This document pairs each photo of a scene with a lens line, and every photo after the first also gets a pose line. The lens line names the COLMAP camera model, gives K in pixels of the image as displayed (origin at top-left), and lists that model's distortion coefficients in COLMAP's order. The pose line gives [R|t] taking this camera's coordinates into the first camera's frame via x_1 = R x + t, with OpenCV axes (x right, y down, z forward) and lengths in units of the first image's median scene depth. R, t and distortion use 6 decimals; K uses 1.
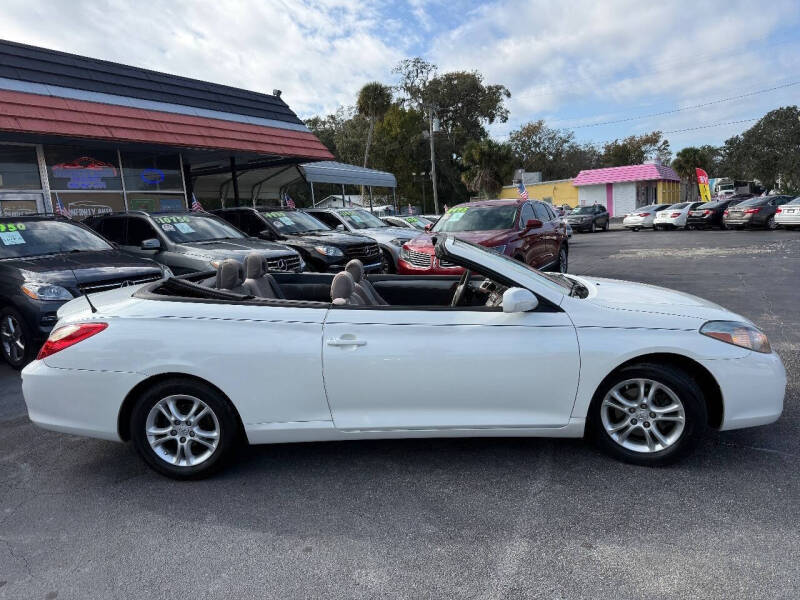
lens RADIAL K [[558.9, 0, 399.2], [0, 558.9, 307.4], [0, 0, 1]] dist [0.062967, -0.095811]
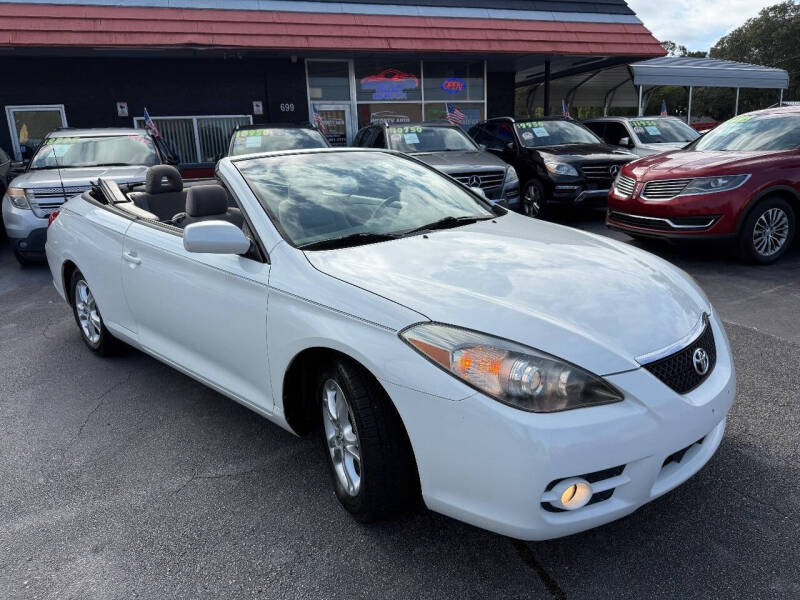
lens RADIAL K [[562.1, 0, 405.4], [0, 562.1, 300.4], [0, 0, 1]] dist [0.023836, -0.030532]
pose [[0.756068, 0.203728, -0.621977, 0.254365], [-0.116836, 0.977067, 0.178012, -0.027239], [0.643980, -0.061920, 0.762533, 0.160754]]
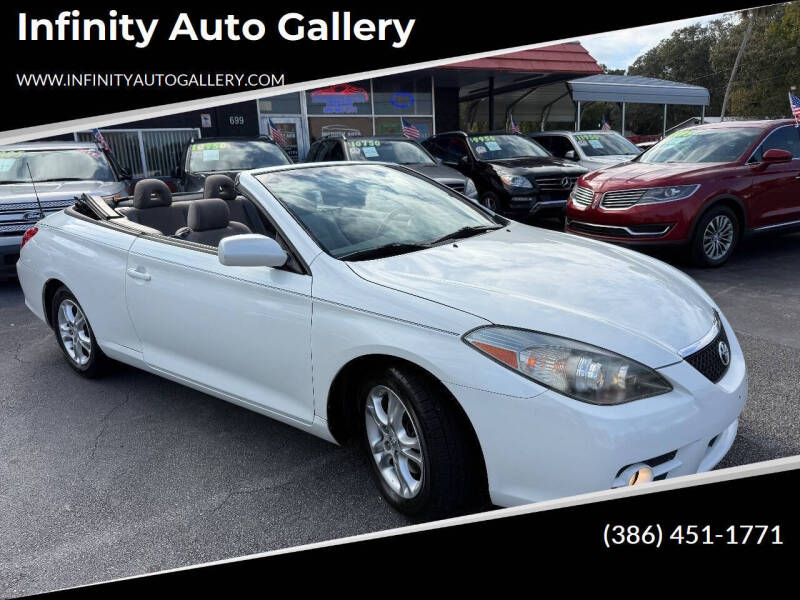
lens RADIAL K [[560.1, 0, 405.4], [0, 560.1, 306.9], [0, 0, 1]] dist [0.047307, -0.073138]
pose [[0.825297, 0.172166, -0.537814, 0.228788], [-0.103976, 0.982436, 0.154945, -0.022212], [0.555044, -0.071956, 0.828703, 0.132592]]
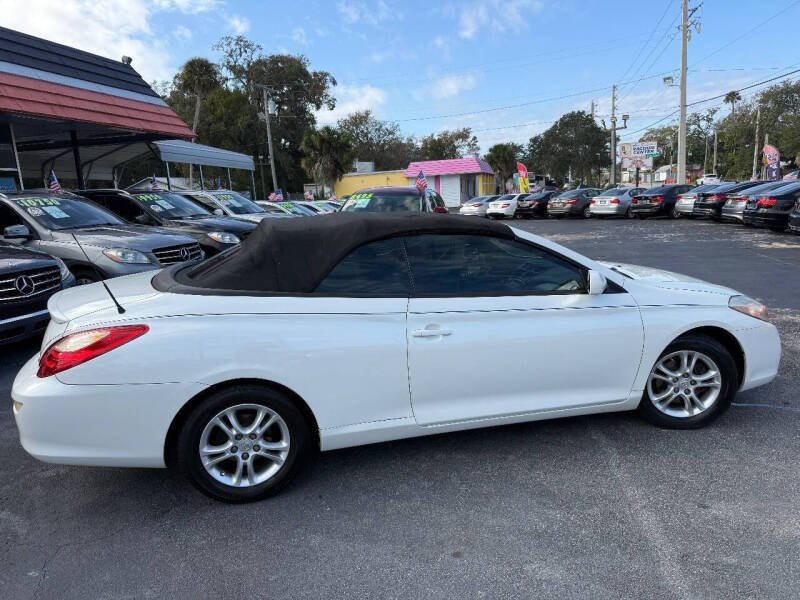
lens RADIAL K [[558.9, 0, 399.2], [0, 558.9, 307.4], [0, 0, 1]] dist [0.062967, -0.095811]
pose [[0.953239, -0.042048, 0.299277, -0.123533], [0.035758, 0.999010, 0.026466, -0.002012], [-0.300093, -0.014527, 0.953799, 0.033960]]
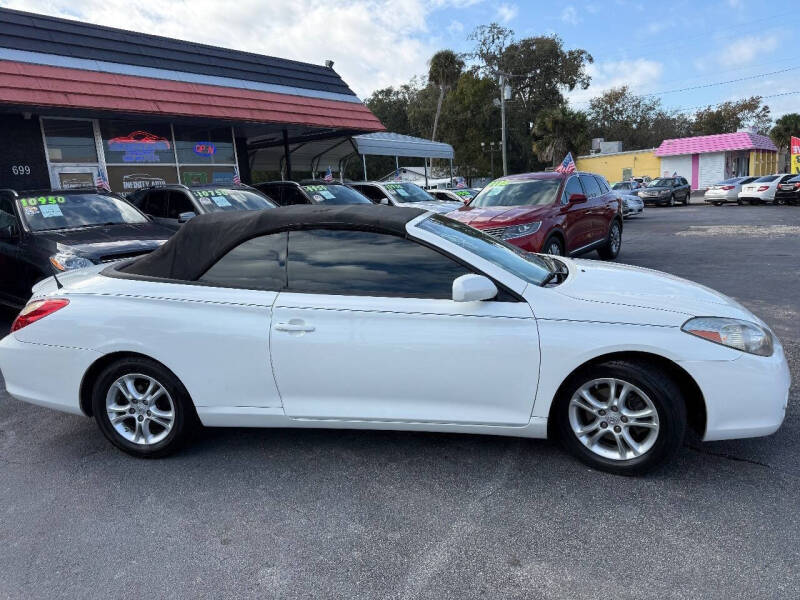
lens RADIAL K [[560.2, 0, 402.6], [0, 560.2, 305.3], [0, 0, 1]] dist [0.041902, -0.062484]
pose [[0.992282, 0.027921, -0.120813, 0.058688], [-0.022485, 0.998682, 0.046131, -0.006761], [0.121942, -0.043059, 0.991603, 0.021851]]
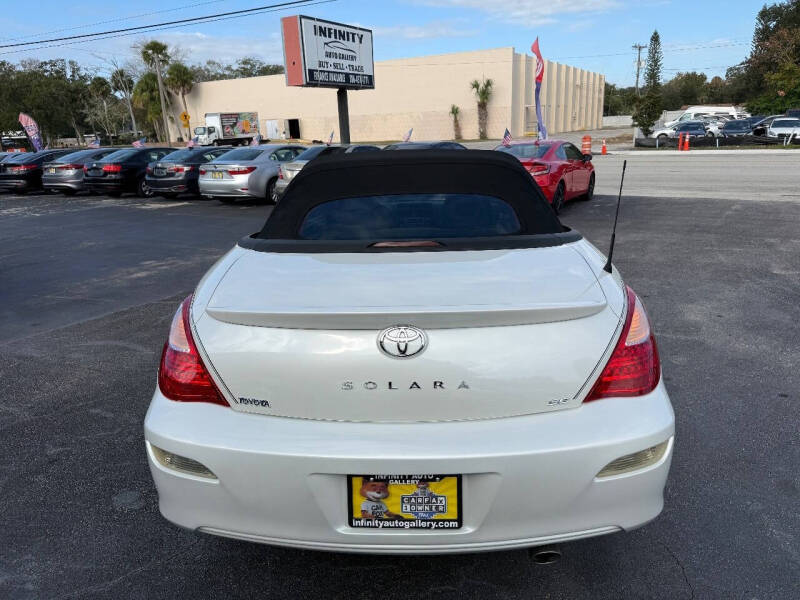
lens RADIAL K [[552.6, 0, 400.0], [0, 552.6, 301.3], [0, 0, 1]] dist [0.066617, -0.071650]
pose [[-0.006901, -0.227884, 0.973664, -0.339806], [0.197821, 0.954133, 0.224715, -0.041174], [-0.980214, 0.194162, 0.038496, 0.367611]]
